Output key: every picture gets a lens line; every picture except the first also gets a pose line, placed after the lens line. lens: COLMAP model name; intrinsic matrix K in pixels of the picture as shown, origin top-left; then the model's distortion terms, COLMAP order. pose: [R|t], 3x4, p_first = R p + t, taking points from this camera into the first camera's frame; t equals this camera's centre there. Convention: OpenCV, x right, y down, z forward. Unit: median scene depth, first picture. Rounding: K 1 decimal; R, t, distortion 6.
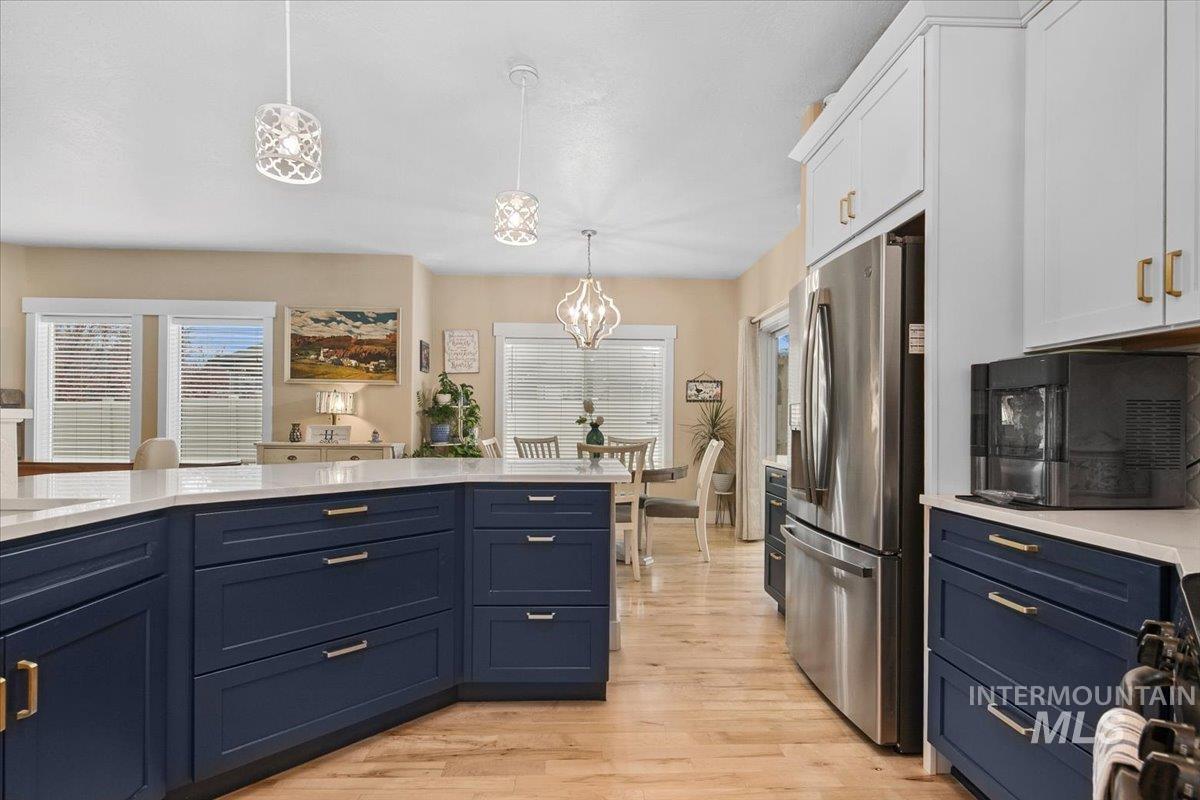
lens RADIAL K [[584.0, 0, 607.5], [0, 584.0, 428.5], [0, 0, 1]] dist [0.002008, -0.003405]
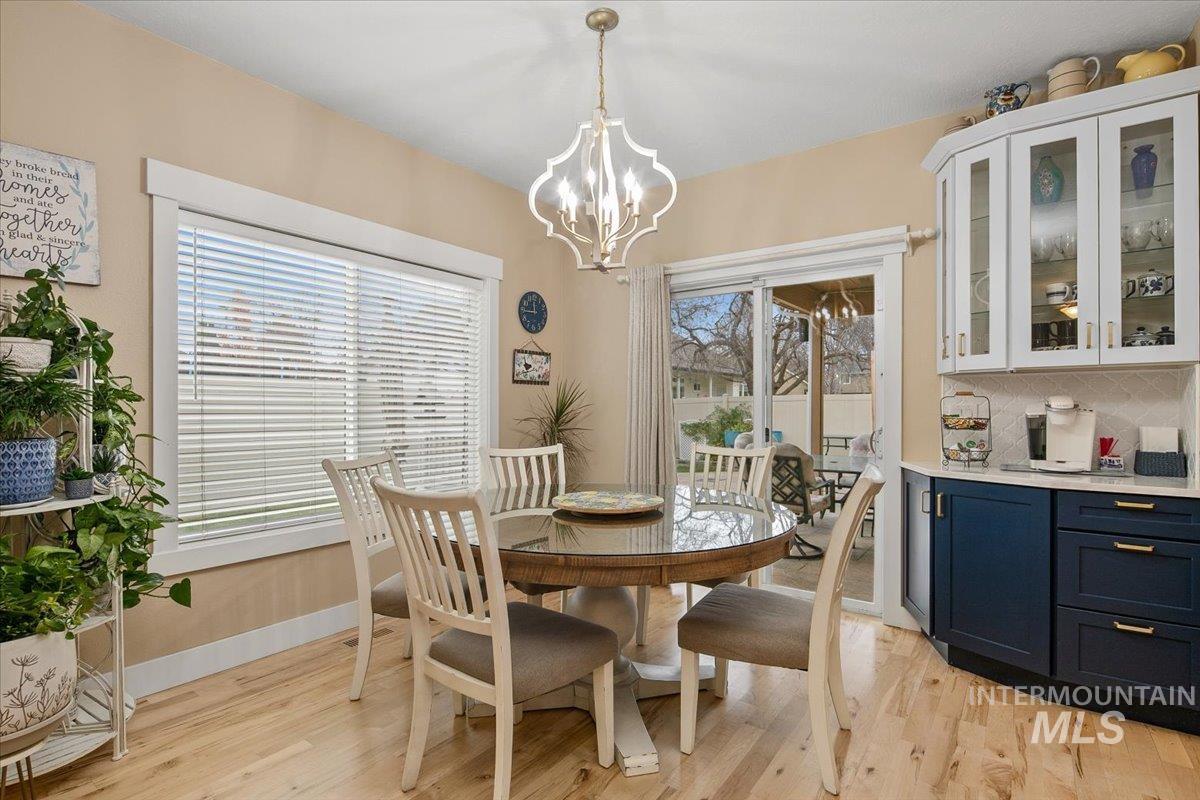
lens RADIAL K [[584.0, 0, 604.4], [0, 584.0, 409.6], [0, 0, 1]] dist [0.002008, -0.003405]
pose [[0.617723, -0.008754, 0.786347, -0.307559], [0.003475, 0.999959, 0.008402, -0.021677], [-0.786388, -0.002458, 0.617728, 0.533521]]
